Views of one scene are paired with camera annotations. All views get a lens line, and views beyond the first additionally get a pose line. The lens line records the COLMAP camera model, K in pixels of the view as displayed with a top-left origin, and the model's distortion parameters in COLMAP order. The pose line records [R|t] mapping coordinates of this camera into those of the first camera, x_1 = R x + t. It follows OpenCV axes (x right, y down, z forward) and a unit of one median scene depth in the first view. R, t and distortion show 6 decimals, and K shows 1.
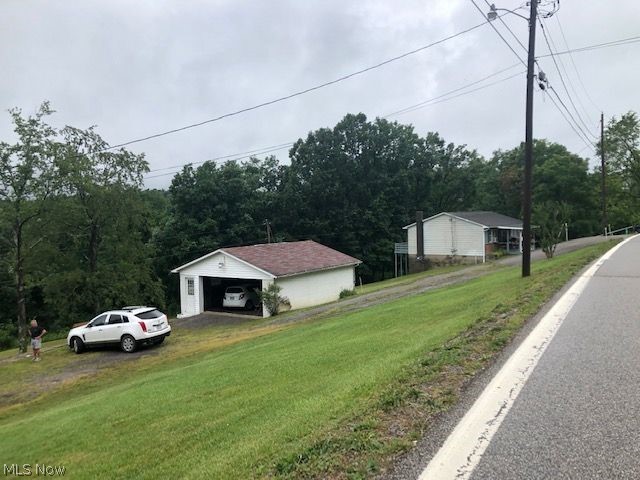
lens RADIAL K [[558.3, 0, 320.0], [0, 558.3, 240.0], [0, 0, 1]] dist [0.018040, 0.010740]
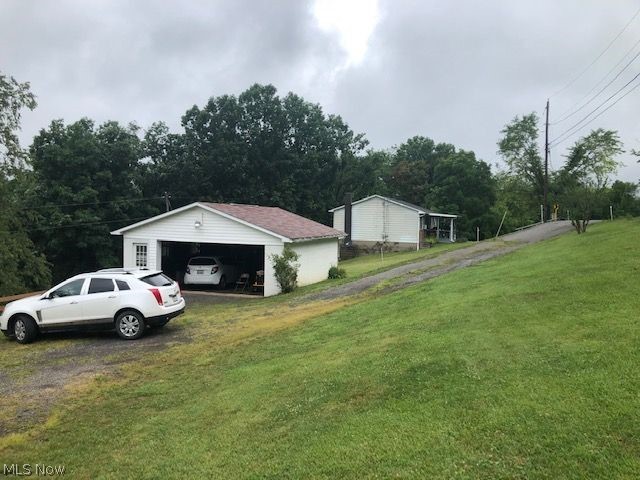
lens RADIAL K [[558.3, 0, 320.0], [0, 558.3, 240.0], [0, 0, 1]] dist [0.018040, 0.010740]
pose [[0.950201, 0.039954, 0.309067, -0.150278], [-0.037641, 0.999201, -0.013445, 0.041456], [-0.309358, 0.001141, 0.950945, 0.156673]]
